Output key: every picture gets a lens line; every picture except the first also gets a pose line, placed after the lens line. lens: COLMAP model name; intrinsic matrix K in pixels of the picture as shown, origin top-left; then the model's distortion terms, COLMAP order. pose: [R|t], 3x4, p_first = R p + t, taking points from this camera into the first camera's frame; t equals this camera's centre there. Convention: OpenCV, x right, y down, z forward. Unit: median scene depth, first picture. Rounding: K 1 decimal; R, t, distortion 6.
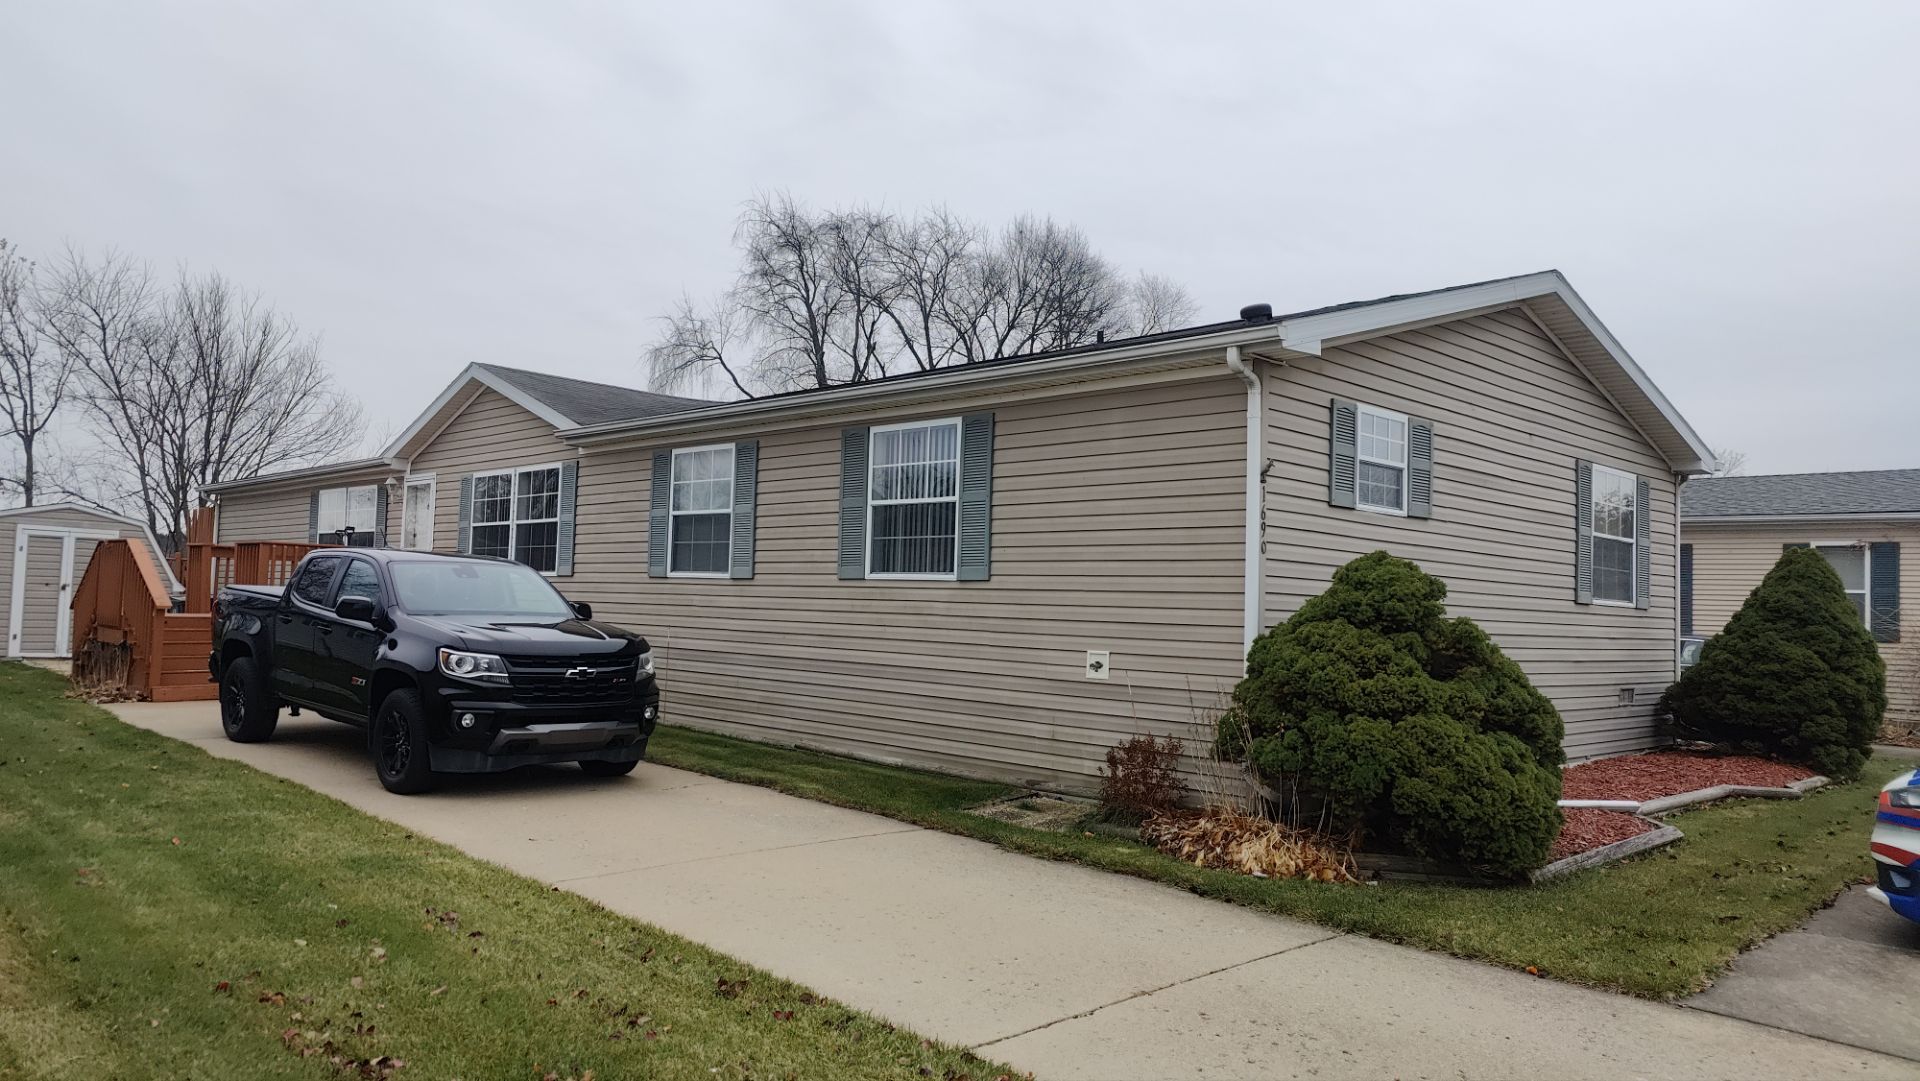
lens RADIAL K [[1315.8, 0, 960.0], [0, 1315.8, 540.5], [0, 0, 1]] dist [0.006244, 0.001584]
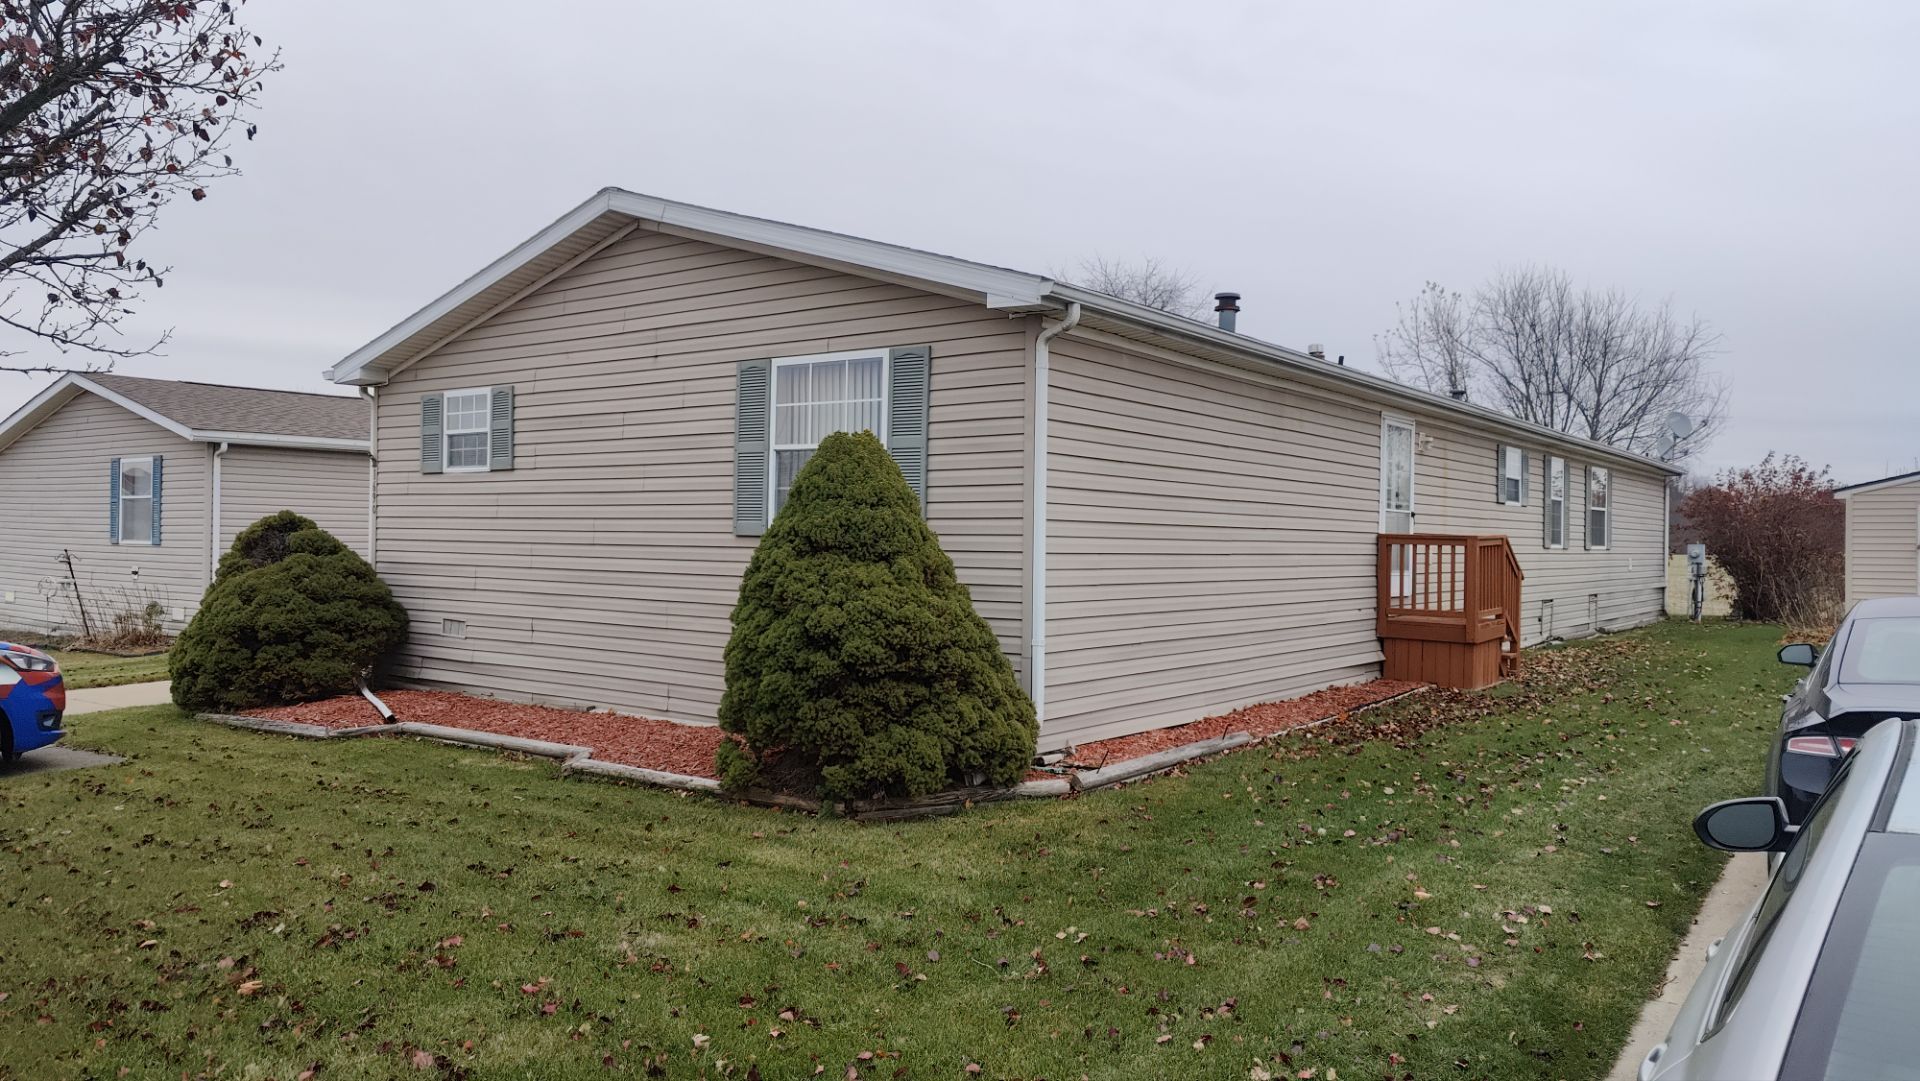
lens RADIAL K [[1315.8, 0, 960.0], [0, 1315.8, 540.5], [0, 0, 1]] dist [0.006244, 0.001584]
pose [[0.158145, -0.030215, -0.986953, 1.603899], [0.043652, 0.998768, -0.023582, 0.093120], [0.986450, -0.039353, 0.159269, 1.233475]]
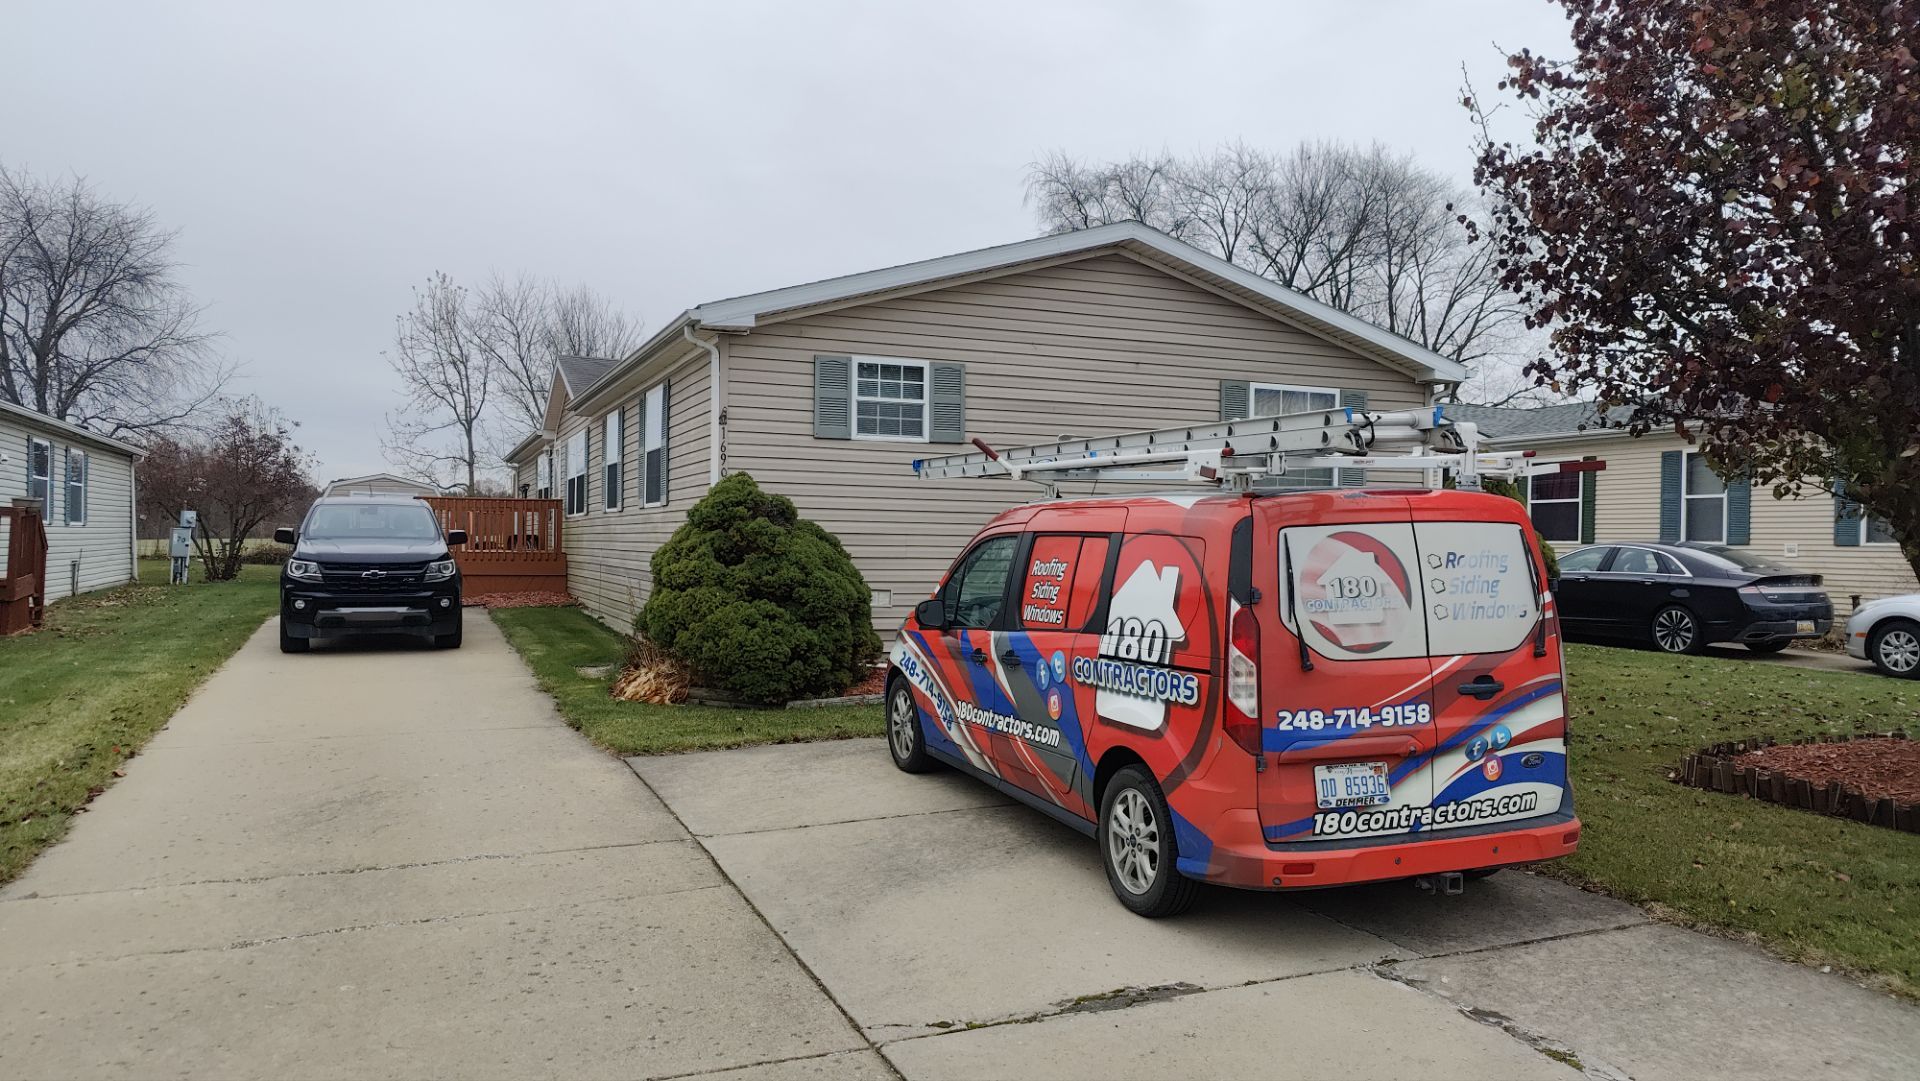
lens RADIAL K [[1315.8, 0, 960.0], [0, 1315.8, 540.5], [0, 0, 1]] dist [0.006244, 0.001584]
pose [[0.932905, -0.023985, -0.359322, 0.814981], [0.039448, 0.998582, 0.035761, 0.031488], [0.357955, -0.047536, 0.932528, -0.155238]]
